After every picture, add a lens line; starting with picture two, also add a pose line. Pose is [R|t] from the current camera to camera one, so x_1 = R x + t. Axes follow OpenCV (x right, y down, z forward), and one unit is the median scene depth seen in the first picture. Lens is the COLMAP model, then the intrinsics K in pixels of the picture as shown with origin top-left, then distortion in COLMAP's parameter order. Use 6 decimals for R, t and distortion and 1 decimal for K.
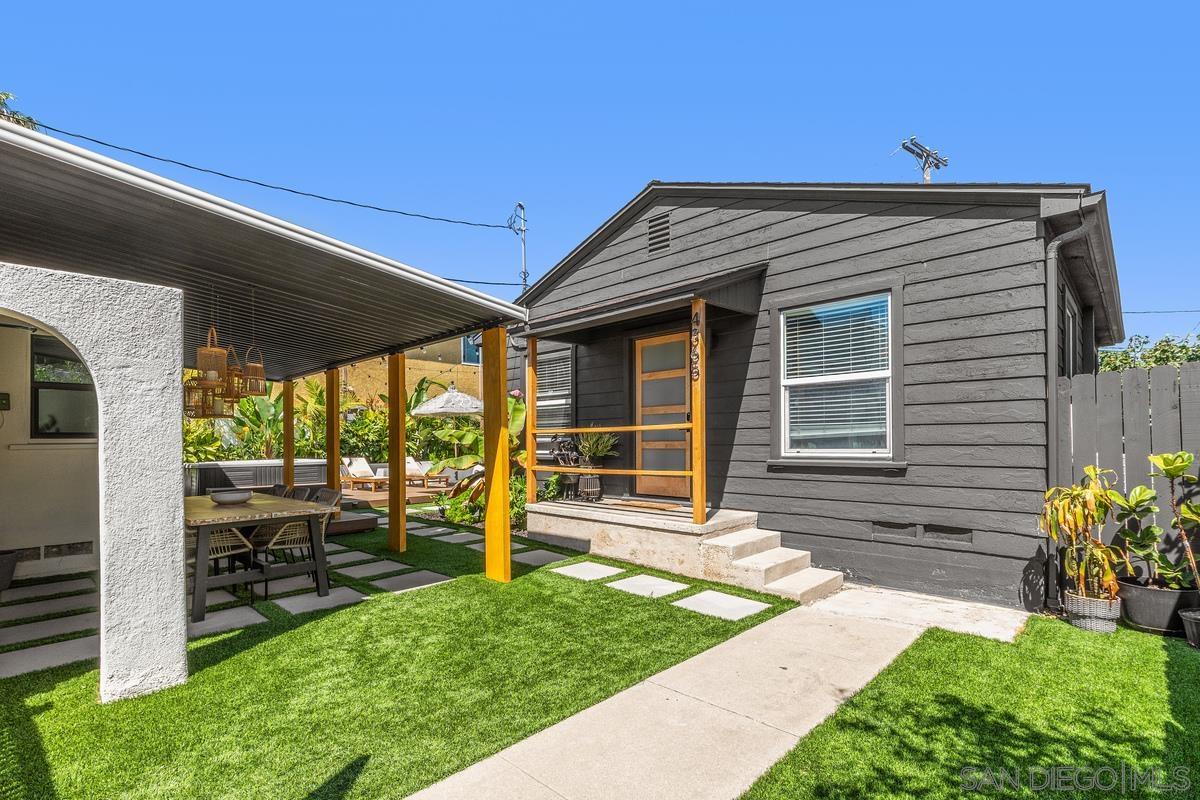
lens RADIAL K [[564.2, 0, 588.9], [0, 564.2, 440.1], [0, 0, 1]] dist [0.001067, 0.000475]
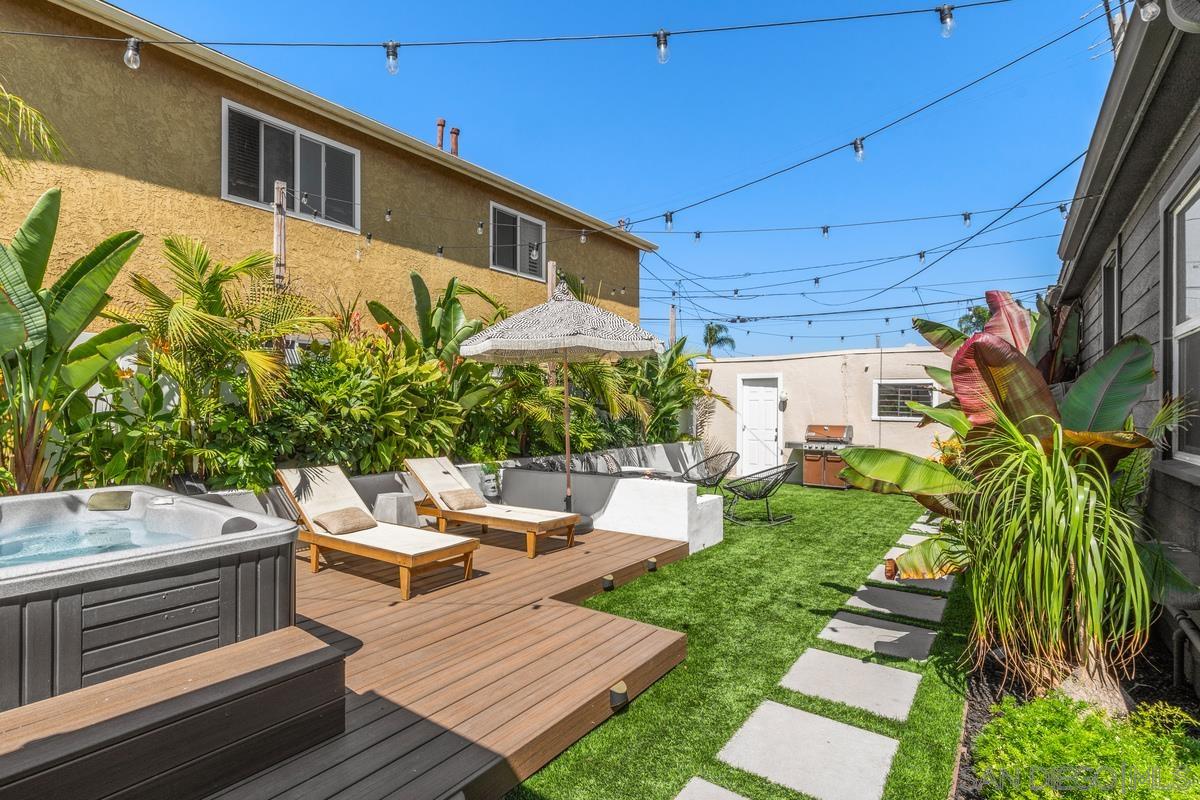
lens RADIAL K [[611.5, 0, 607.9], [0, 611.5, 402.6], [0, 0, 1]] dist [0.007521, 0.002558]
pose [[0.987476, 0.021658, 0.156275, -0.764239], [-0.022496, 0.999740, 0.003595, -0.041389], [-0.156157, -0.007066, 0.987707, 1.532231]]
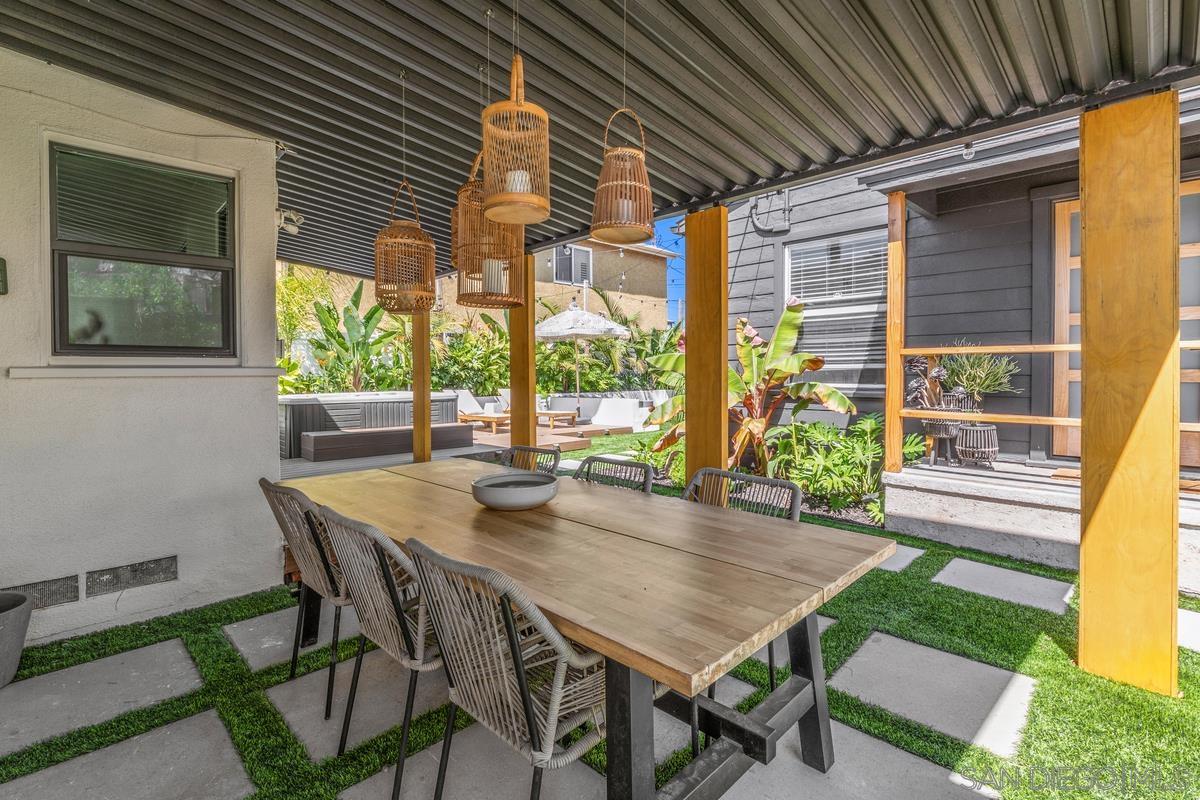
lens RADIAL K [[564.2, 0, 617.5], [0, 564.2, 388.6], [0, 0, 1]] dist [0.001067, 0.000475]
pose [[0.999989, 0.004133, -0.002335, -0.478855], [-0.004059, 0.999519, 0.030755, 0.008202], [0.002461, -0.030745, 0.999524, 0.491910]]
